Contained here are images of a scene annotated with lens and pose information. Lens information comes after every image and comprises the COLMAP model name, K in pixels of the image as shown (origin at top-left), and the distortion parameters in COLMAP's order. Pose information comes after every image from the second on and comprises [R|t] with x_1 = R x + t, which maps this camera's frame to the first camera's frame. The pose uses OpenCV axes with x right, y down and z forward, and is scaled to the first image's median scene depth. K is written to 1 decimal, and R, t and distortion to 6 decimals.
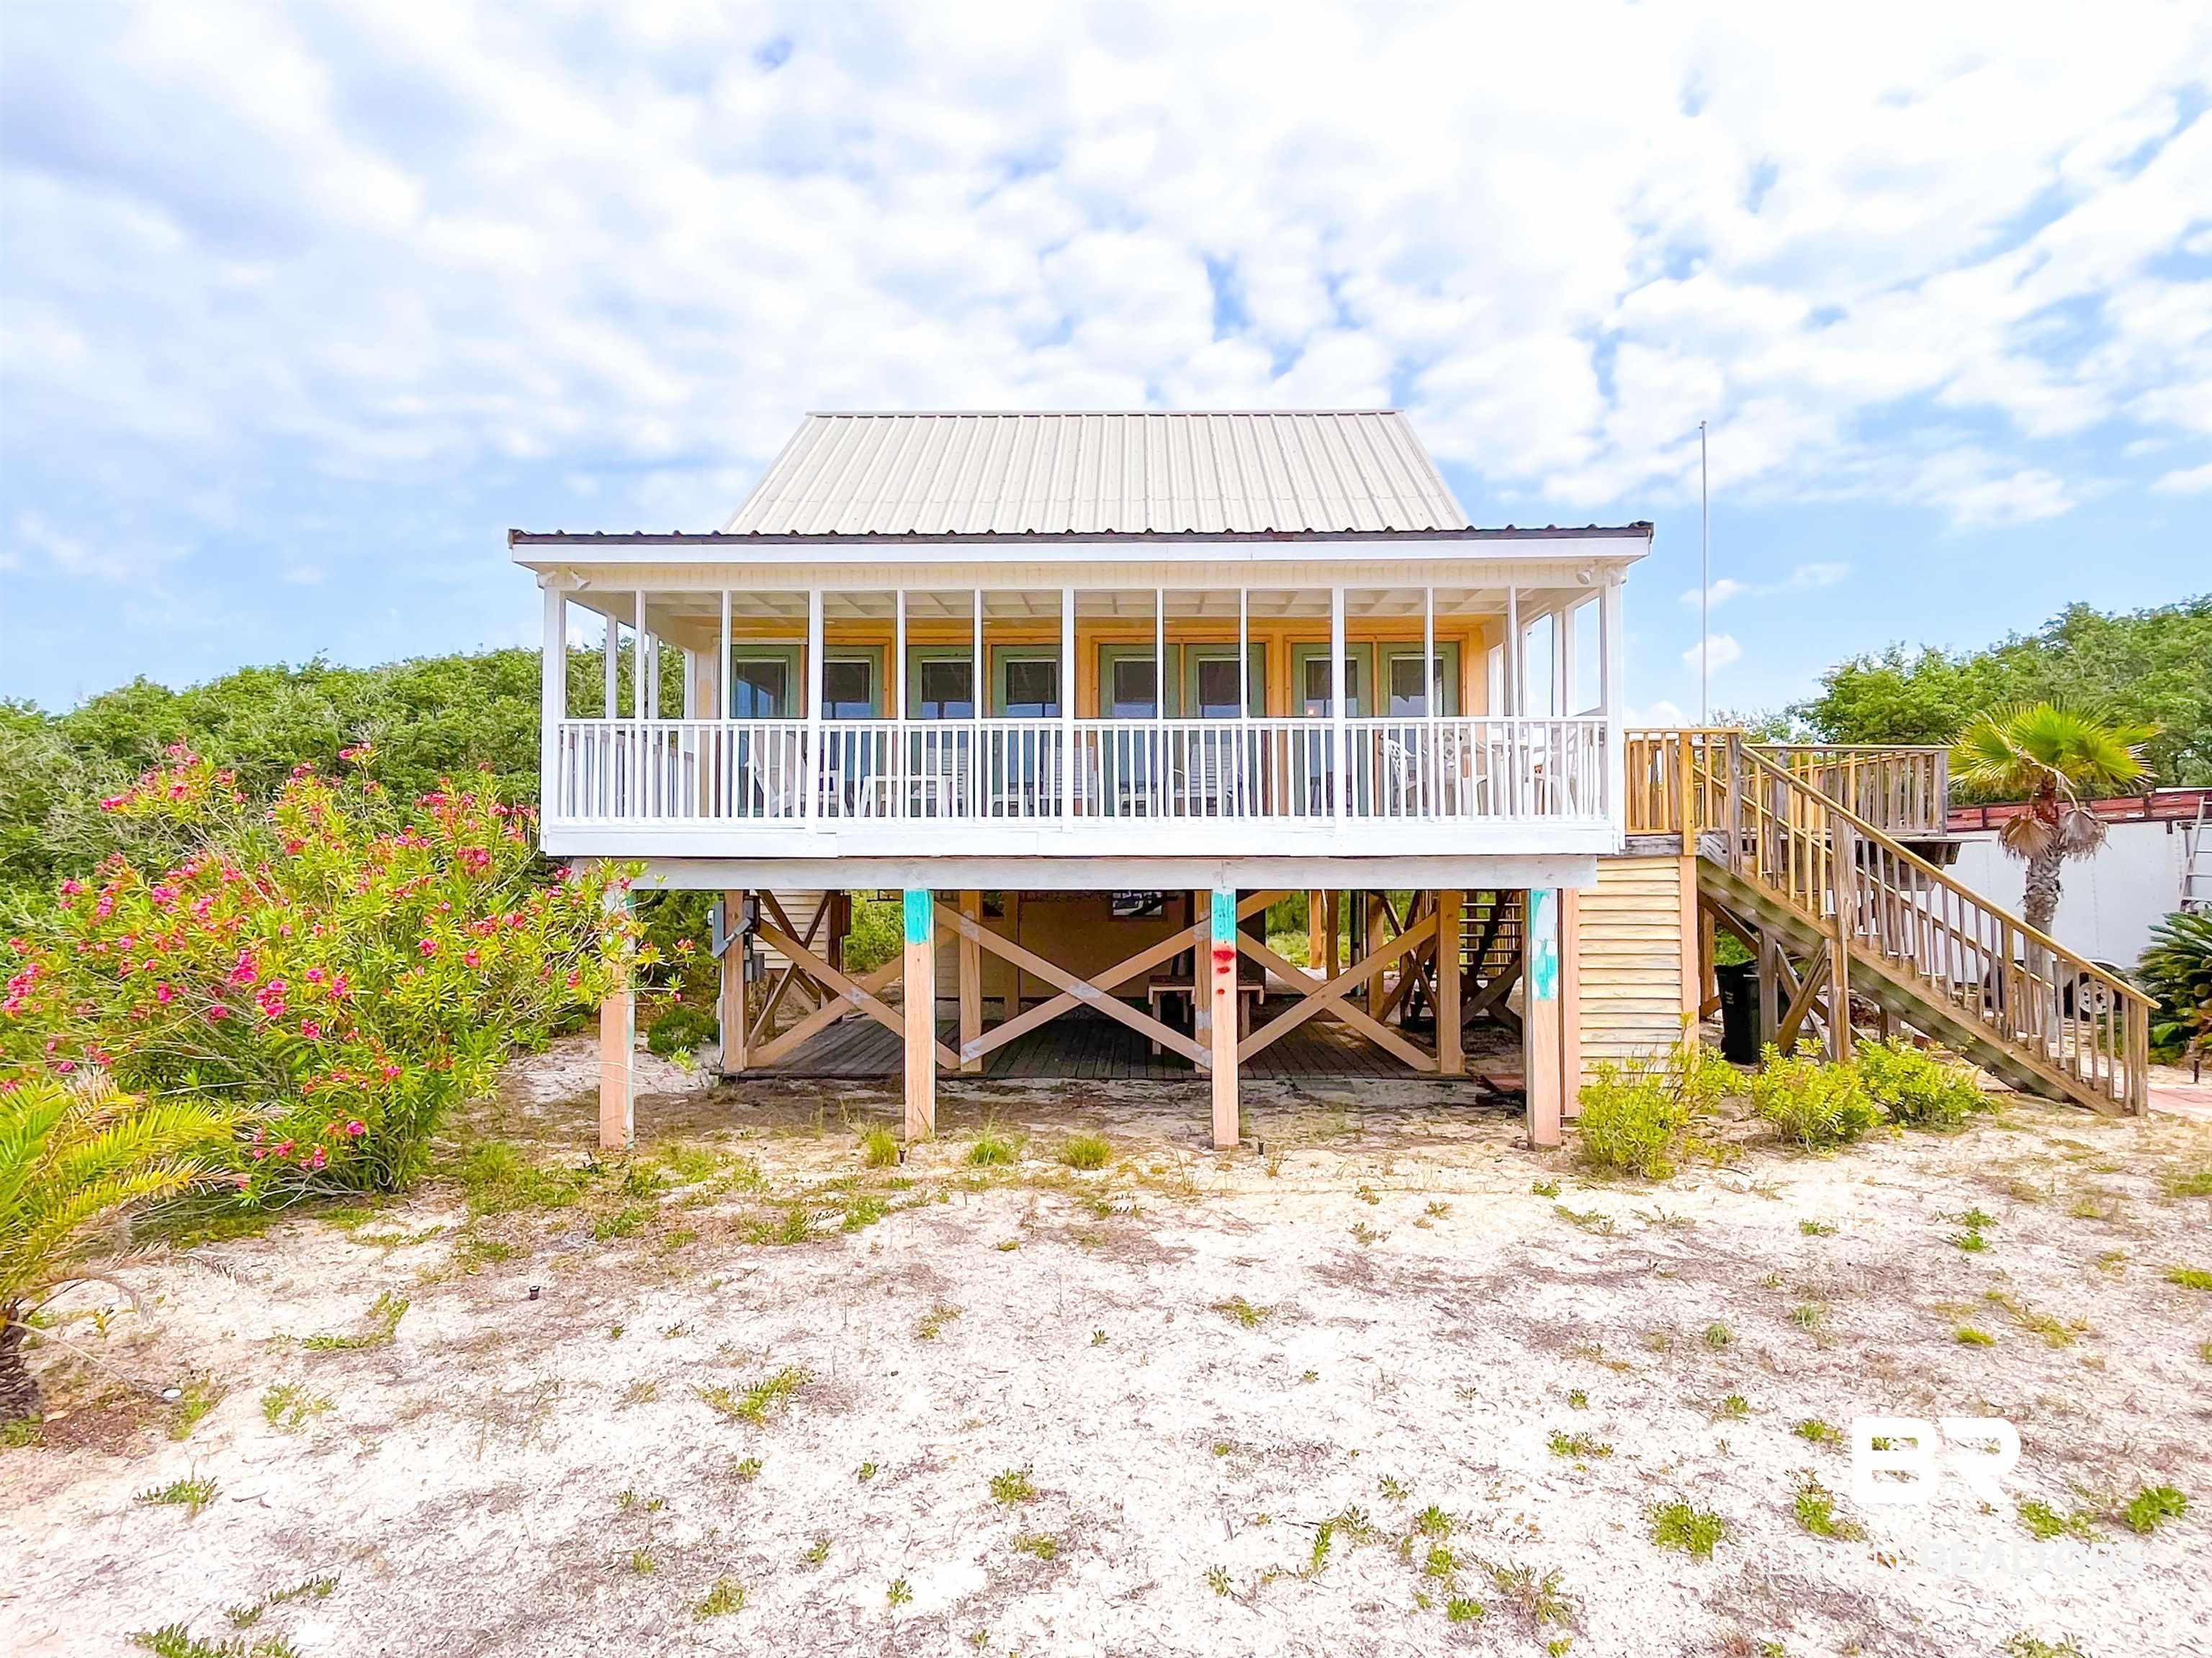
lens RADIAL K [[1217.1, 0, 1108.7], [0, 1217.1, 965.8], [0, 0, 1]] dist [0.003828, 0.000401]
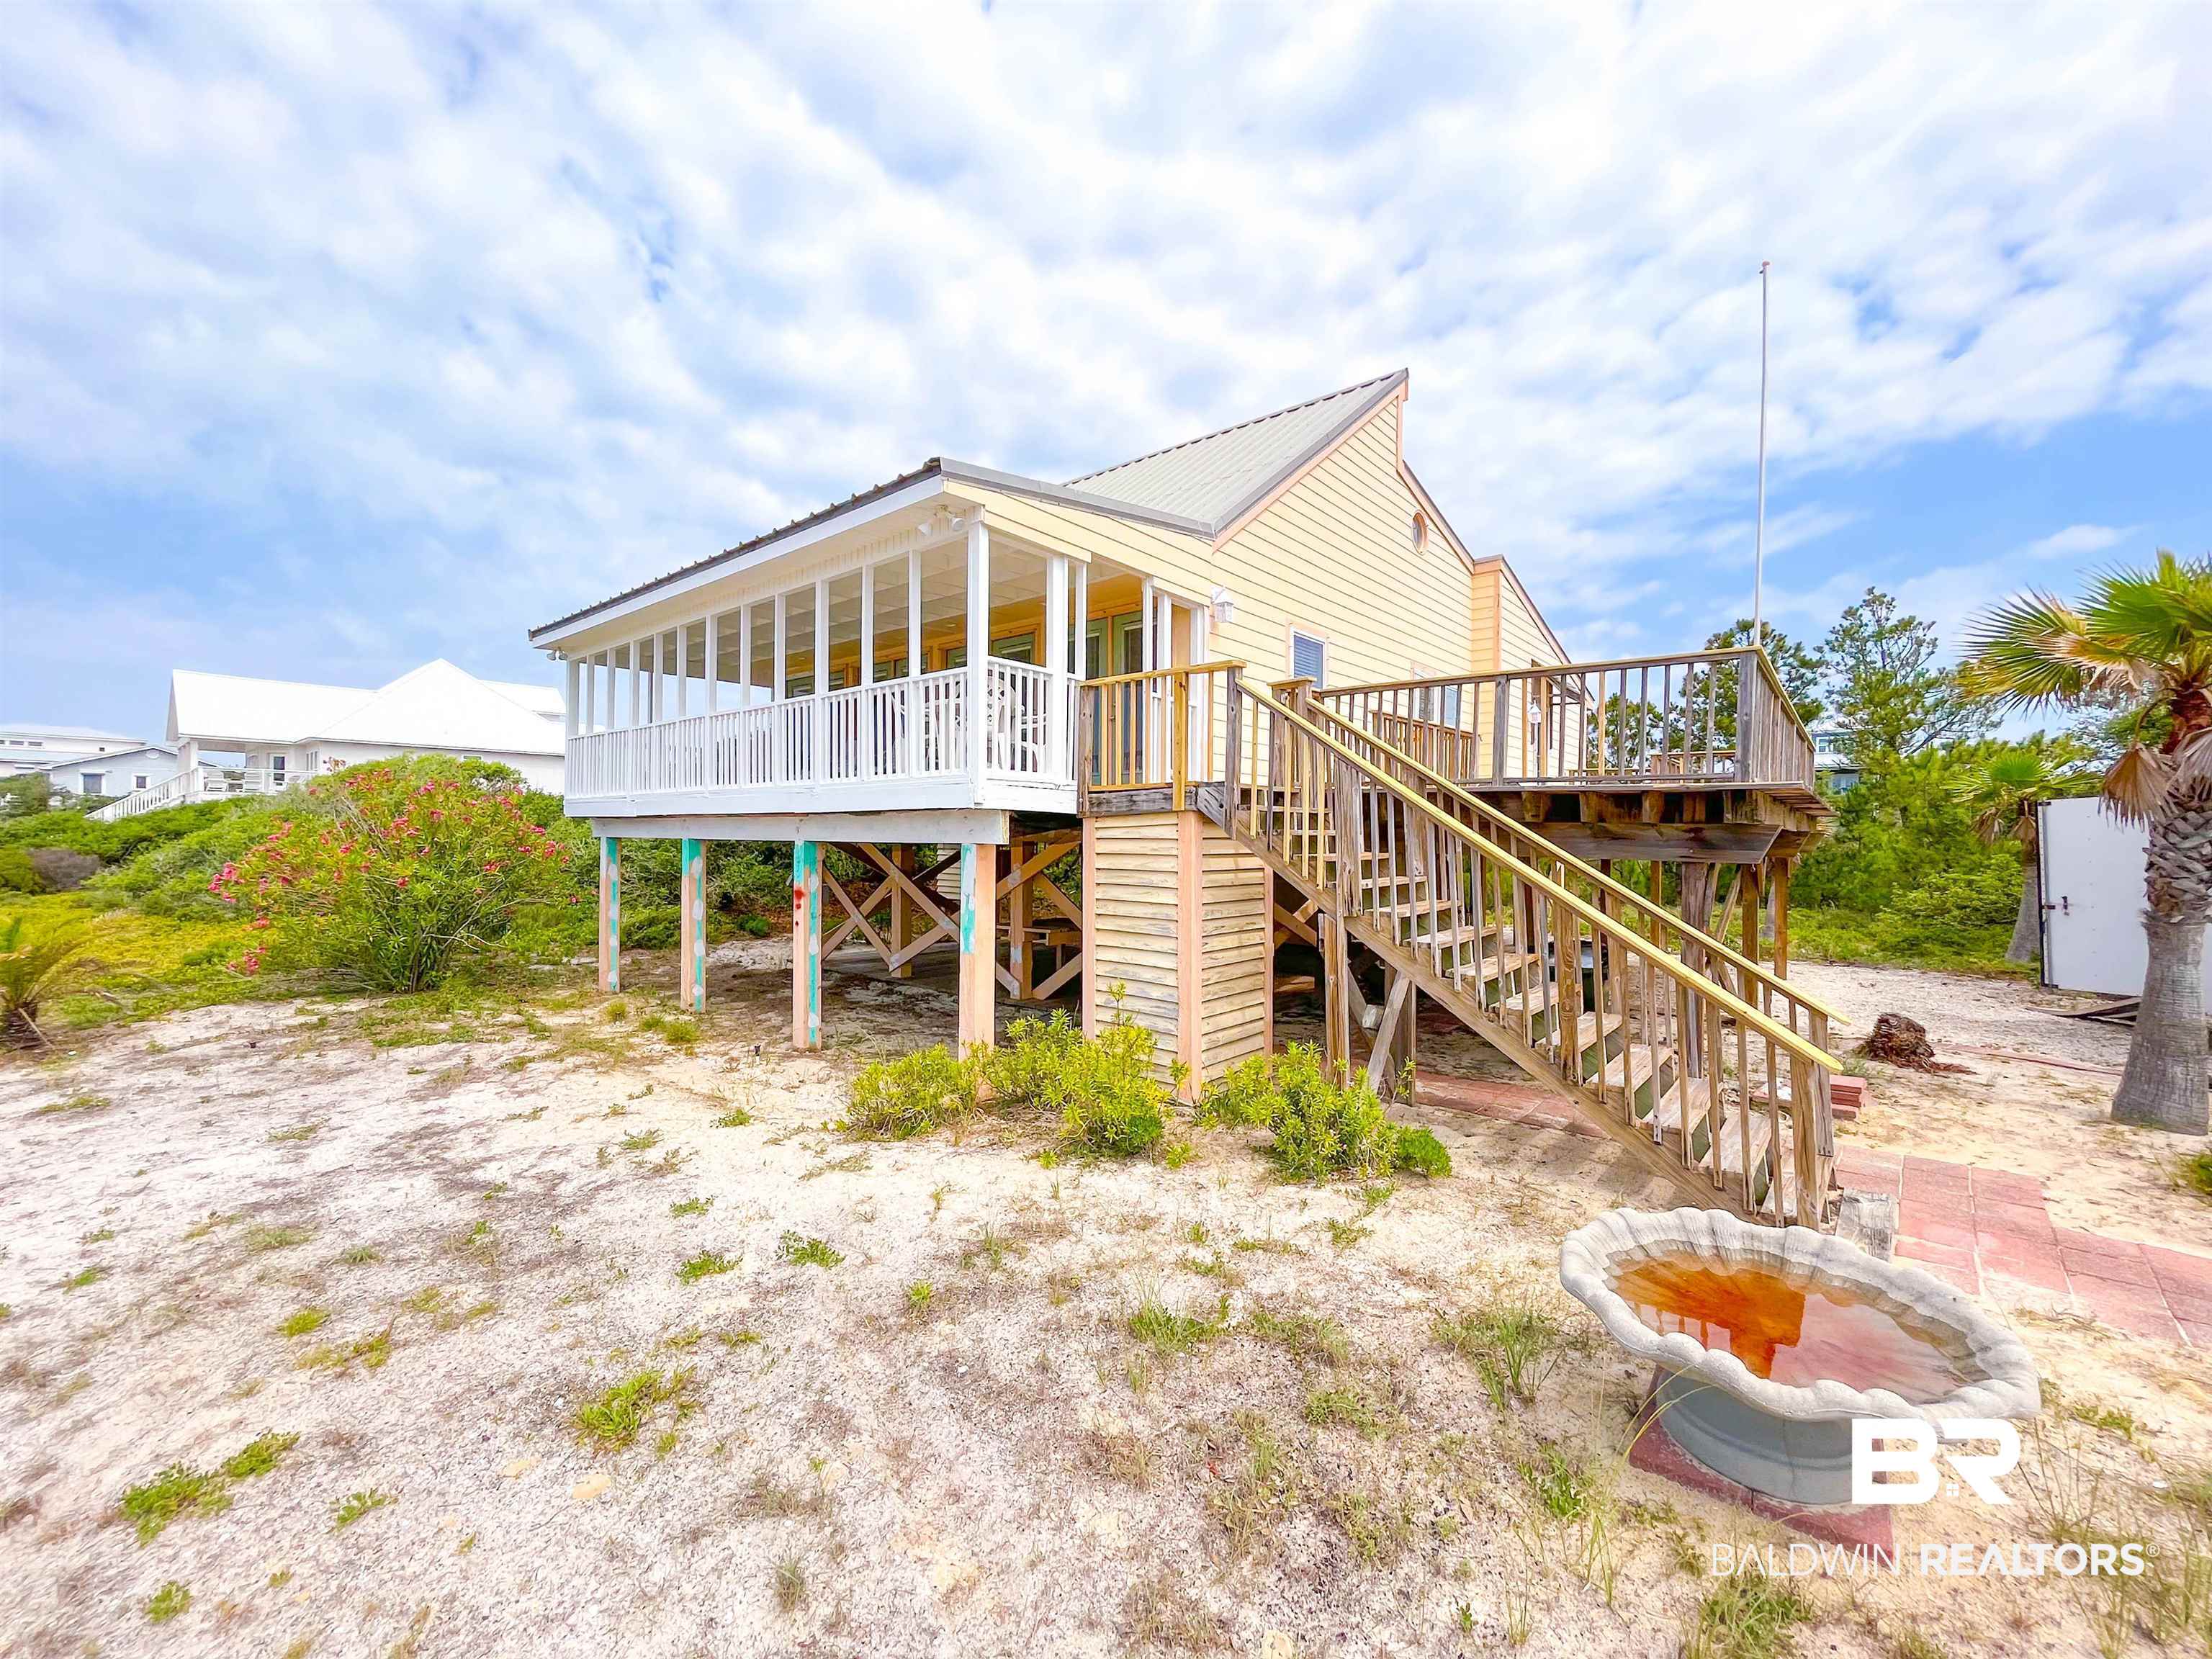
lens RADIAL K [[893.1, 0, 1101.9], [0, 893.1, 833.9], [0, 0, 1]] dist [0.001585, -0.003753]
pose [[0.775868, 0.007658, -0.630849, 0.099566], [-0.064392, 0.995666, -0.067108, -0.002909], [0.627601, 0.092688, 0.772998, 0.052482]]
